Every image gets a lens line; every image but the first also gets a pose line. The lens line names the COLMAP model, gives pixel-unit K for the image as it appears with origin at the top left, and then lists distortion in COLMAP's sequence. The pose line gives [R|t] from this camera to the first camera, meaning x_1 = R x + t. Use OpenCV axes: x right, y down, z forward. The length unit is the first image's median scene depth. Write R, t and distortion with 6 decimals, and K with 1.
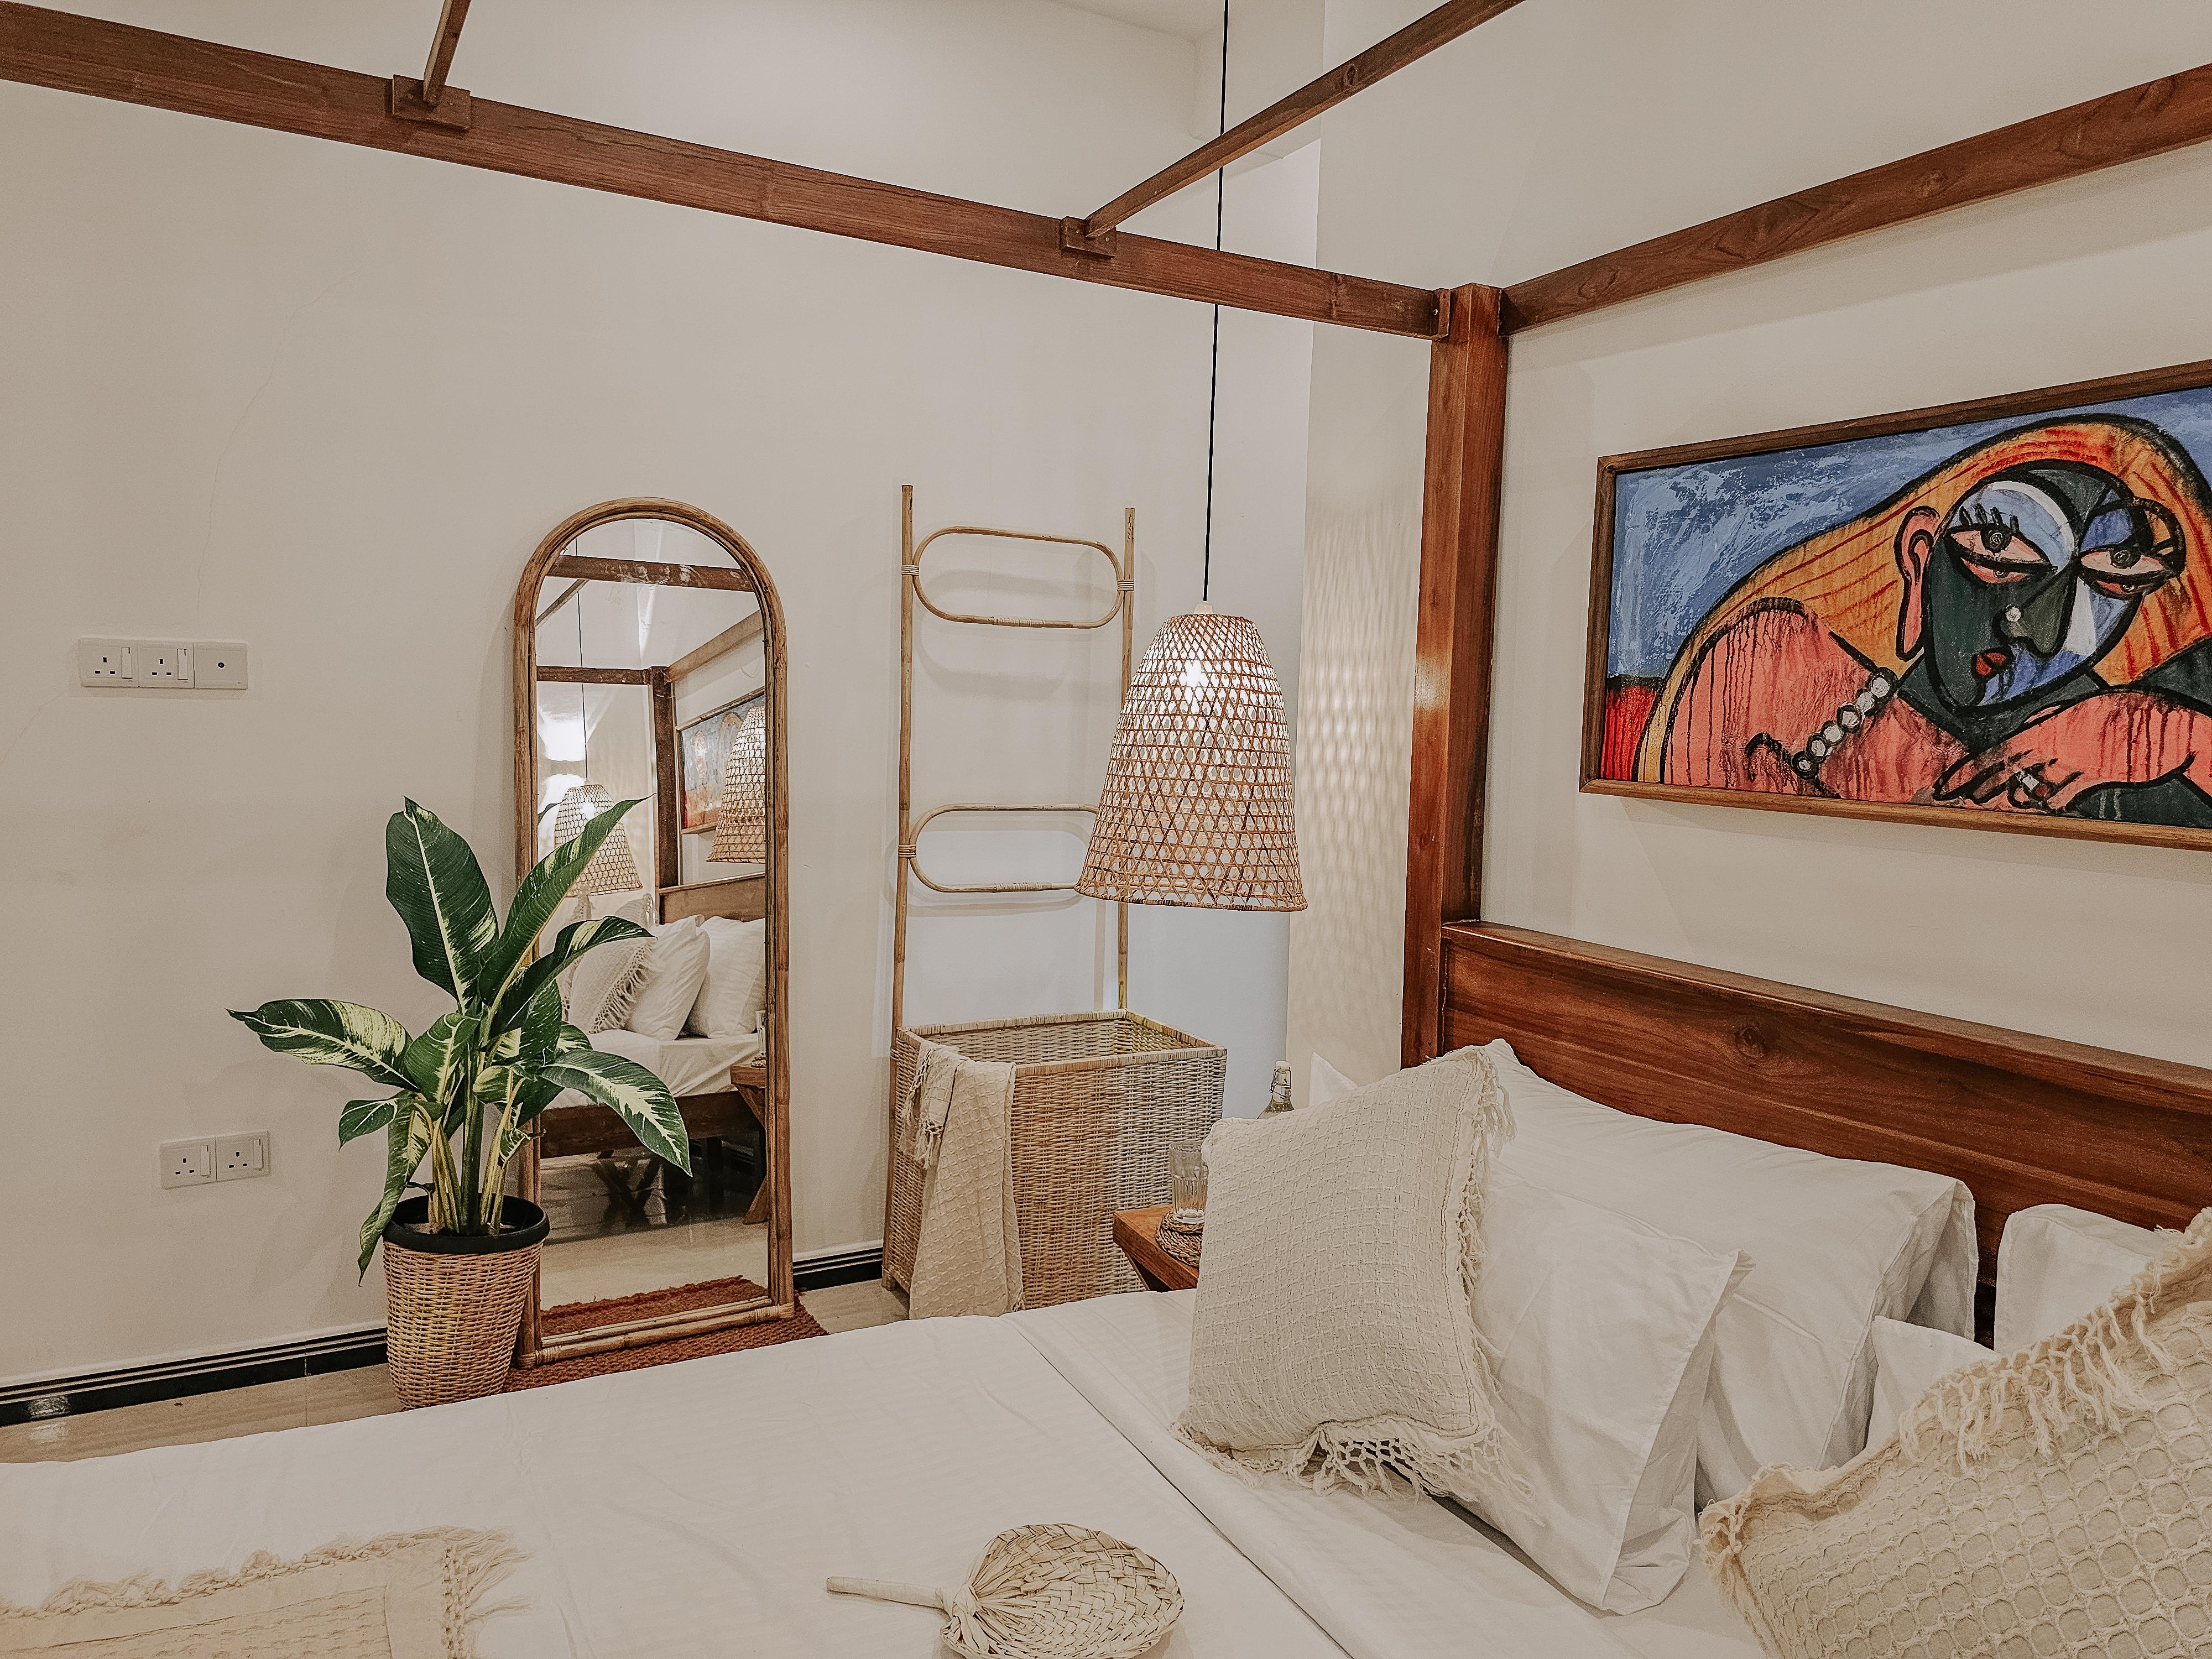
lens RADIAL K [[1513.2, 0, 1112.2], [0, 1513.2, 816.0], [0, 0, 1]] dist [0.011892, 0.002048]
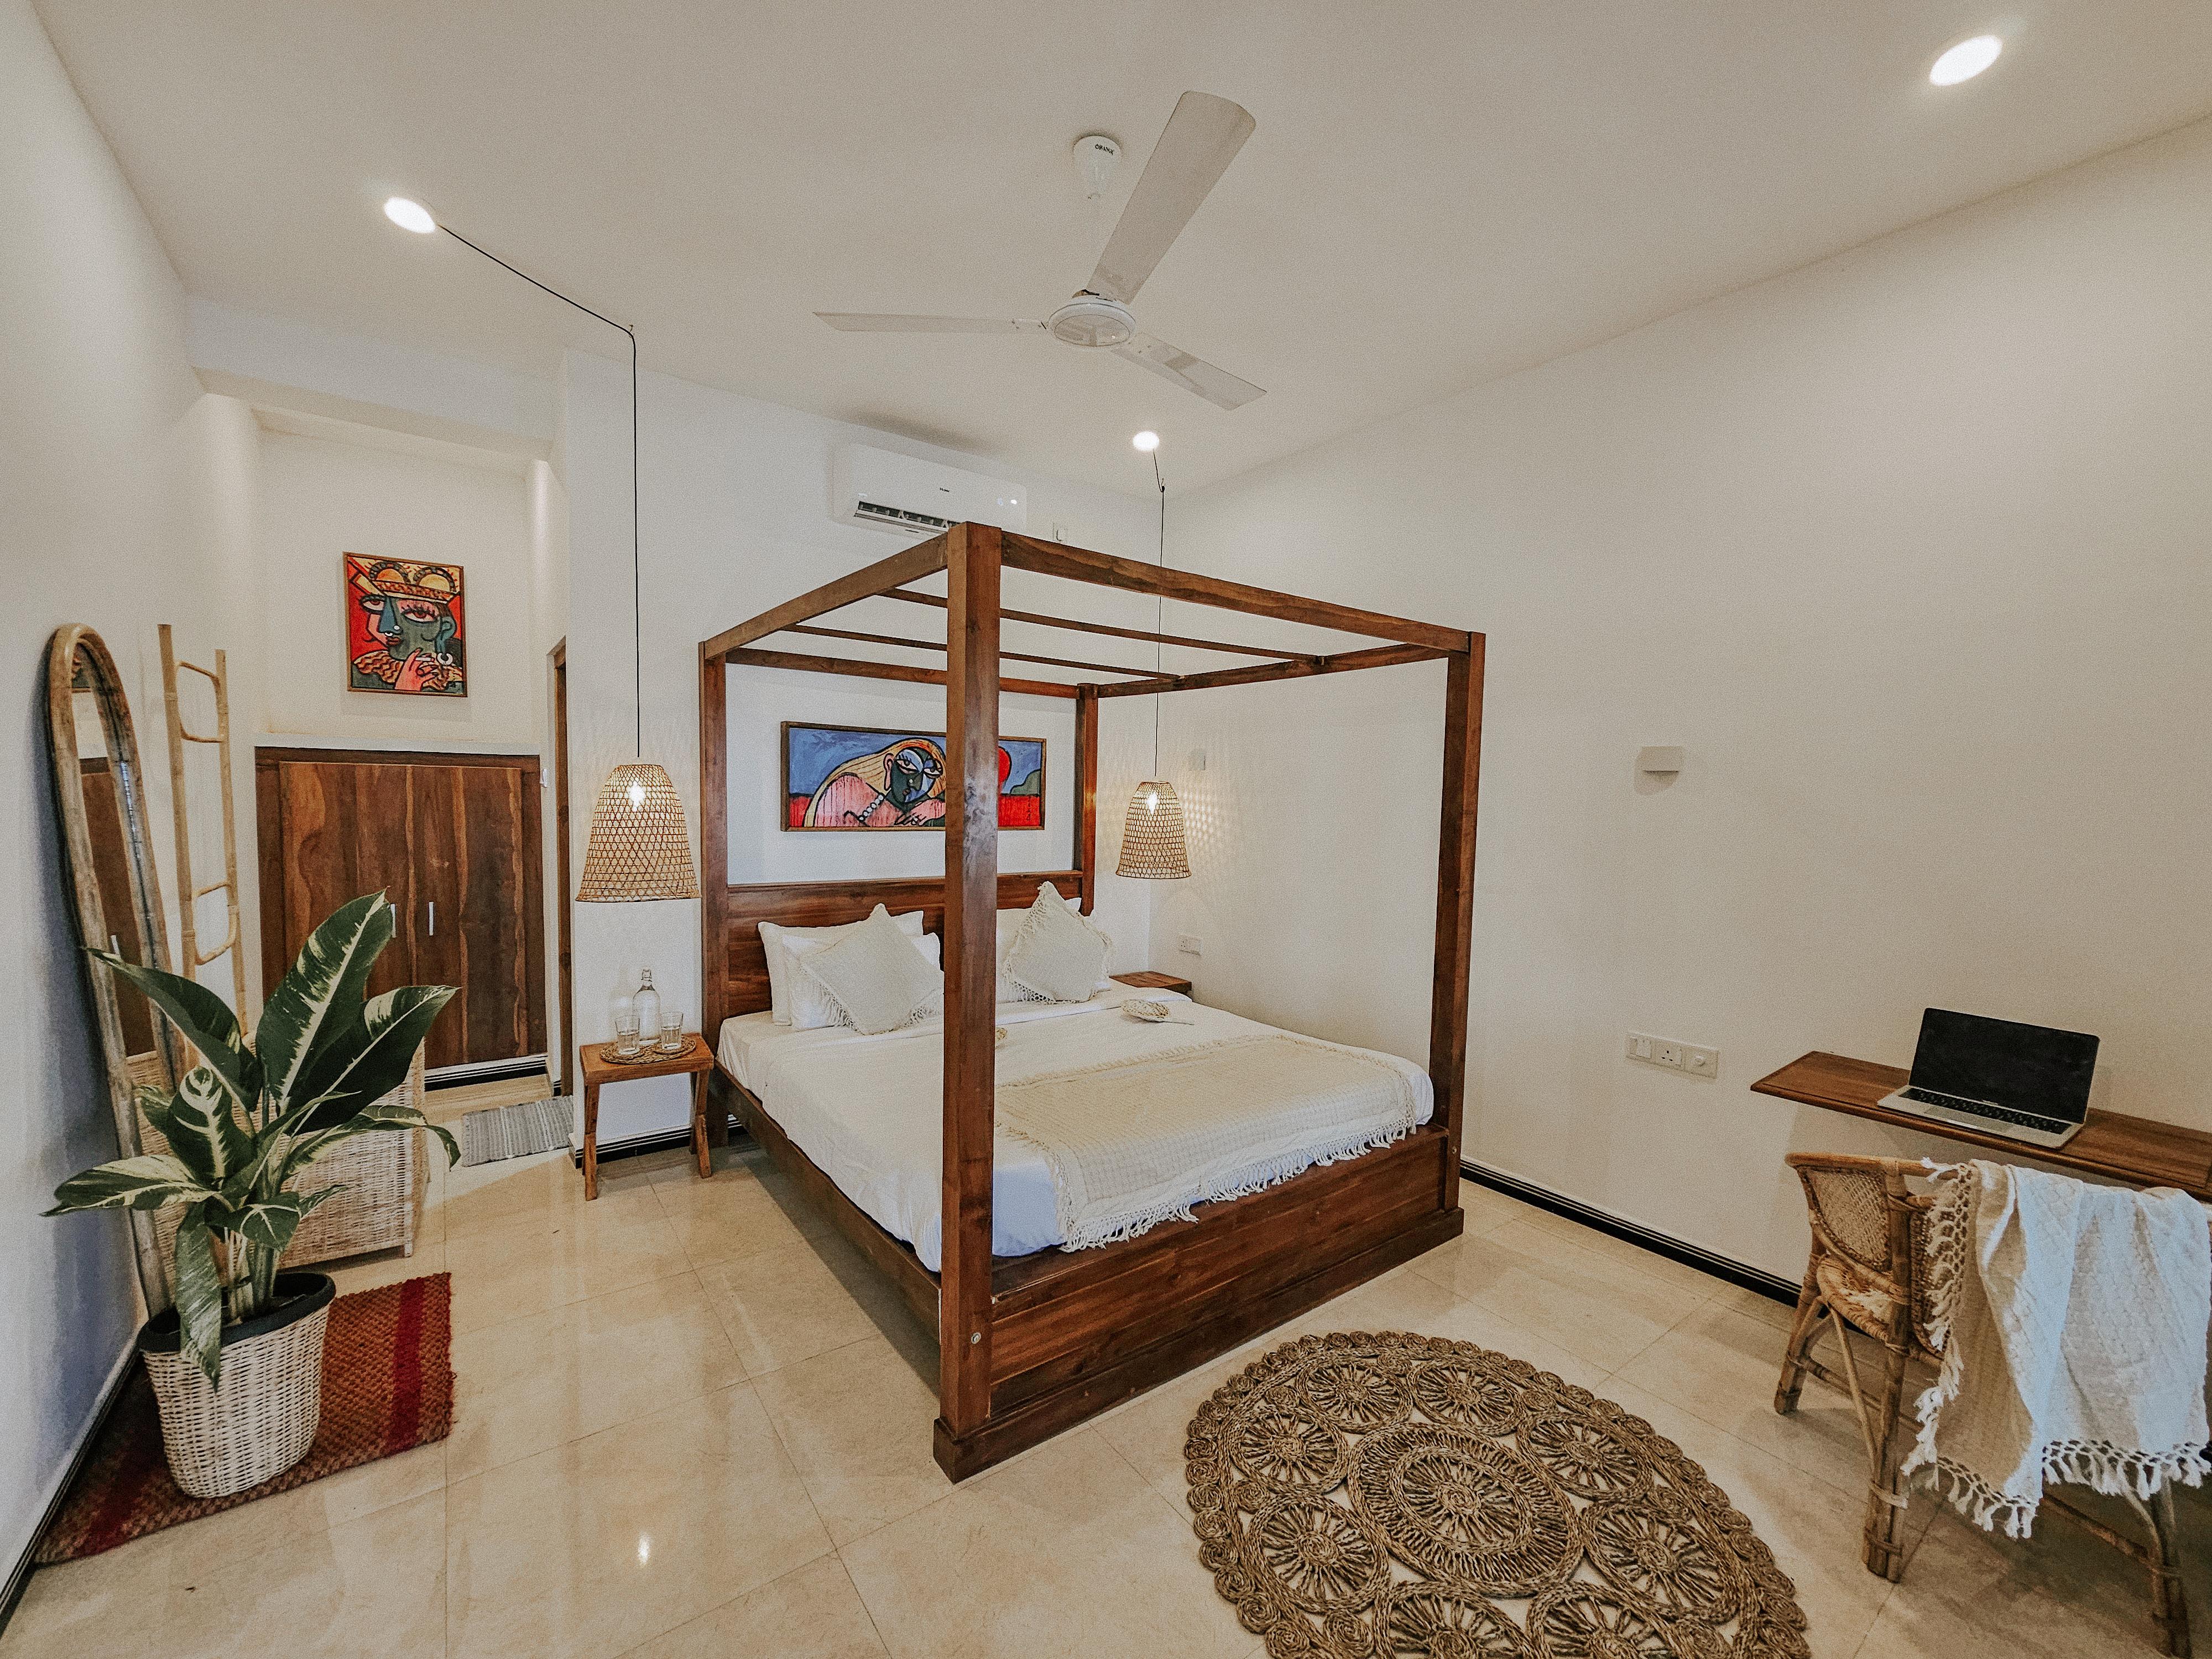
lens RADIAL K [[896.8, 0, 1108.3], [0, 896.8, 843.0], [0, 0, 1]] dist [-0.000093, 0.000002]
pose [[-0.157739, -0.073057, 0.984775, -1.333880], [0.061572, 0.994591, 0.083647, -0.090236], [-0.985559, 0.073829, -0.152387, 0.564186]]
